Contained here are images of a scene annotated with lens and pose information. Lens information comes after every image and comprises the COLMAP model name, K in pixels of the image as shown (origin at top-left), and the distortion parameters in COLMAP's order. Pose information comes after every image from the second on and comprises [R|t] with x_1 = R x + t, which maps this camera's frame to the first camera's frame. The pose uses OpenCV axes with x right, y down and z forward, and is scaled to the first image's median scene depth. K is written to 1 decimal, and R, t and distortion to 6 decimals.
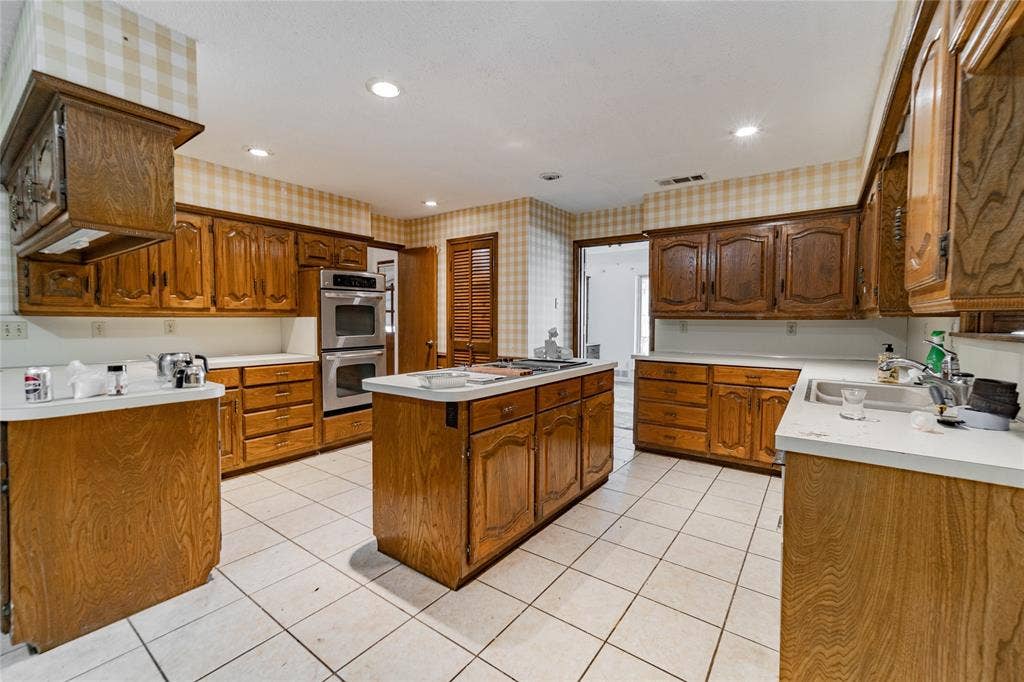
lens RADIAL K [[420.0, 0, 515.0], [0, 420.0, 337.5], [0, 0, 1]] dist [0.000886, -0.000062]
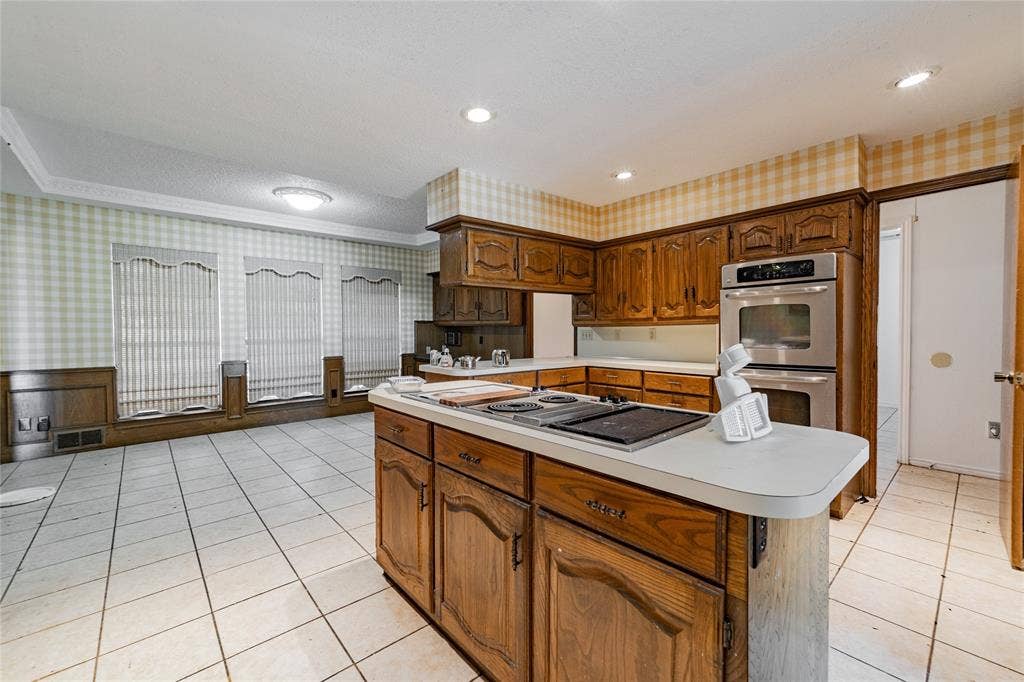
lens RADIAL K [[420.0, 0, 513.8], [0, 420.0, 339.5], [0, 0, 1]] dist [0.000886, -0.000062]
pose [[-0.214467, 0.021544, -0.976494, 0.456383], [-0.031272, 0.999093, 0.028911, -0.030244], [0.976230, 0.036737, -0.213599, 0.829737]]
